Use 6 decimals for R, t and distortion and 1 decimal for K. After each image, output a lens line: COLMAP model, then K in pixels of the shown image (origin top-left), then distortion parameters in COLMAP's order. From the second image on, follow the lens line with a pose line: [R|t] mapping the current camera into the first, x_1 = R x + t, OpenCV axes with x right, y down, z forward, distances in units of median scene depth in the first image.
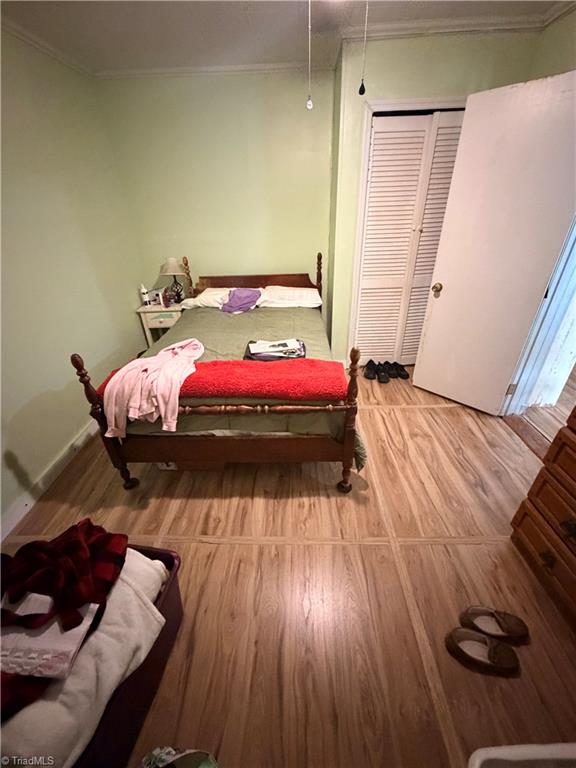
lens RADIAL K [[308.8, 0, 288.0], [0, 308.8, 384.0], [0, 0, 1]] dist [0.008585, 0.000079]
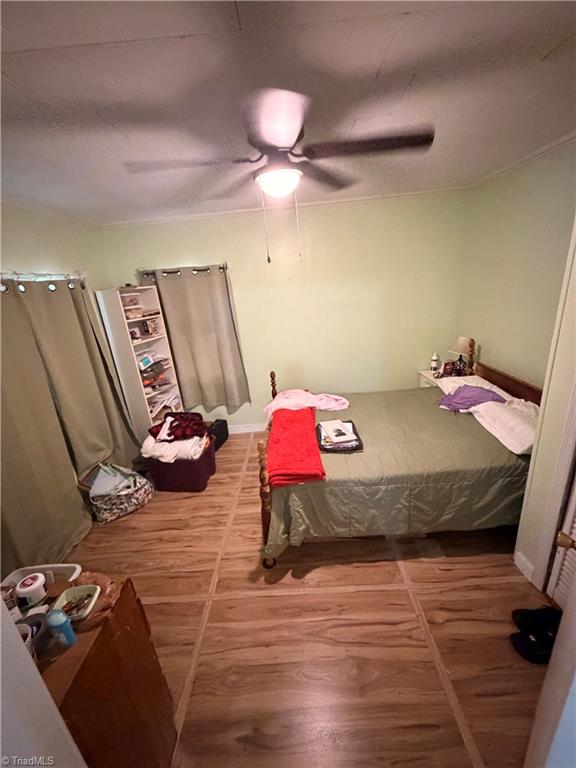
lens RADIAL K [[308.8, 0, 288.0], [0, 308.8, 384.0], [0, 0, 1]] dist [0.008585, 0.000079]
pose [[0.005578, 0.353738, -0.935328, 1.061294], [-0.435498, 0.842842, 0.316163, -0.613220], [0.900172, 0.405570, 0.158754, 0.694561]]
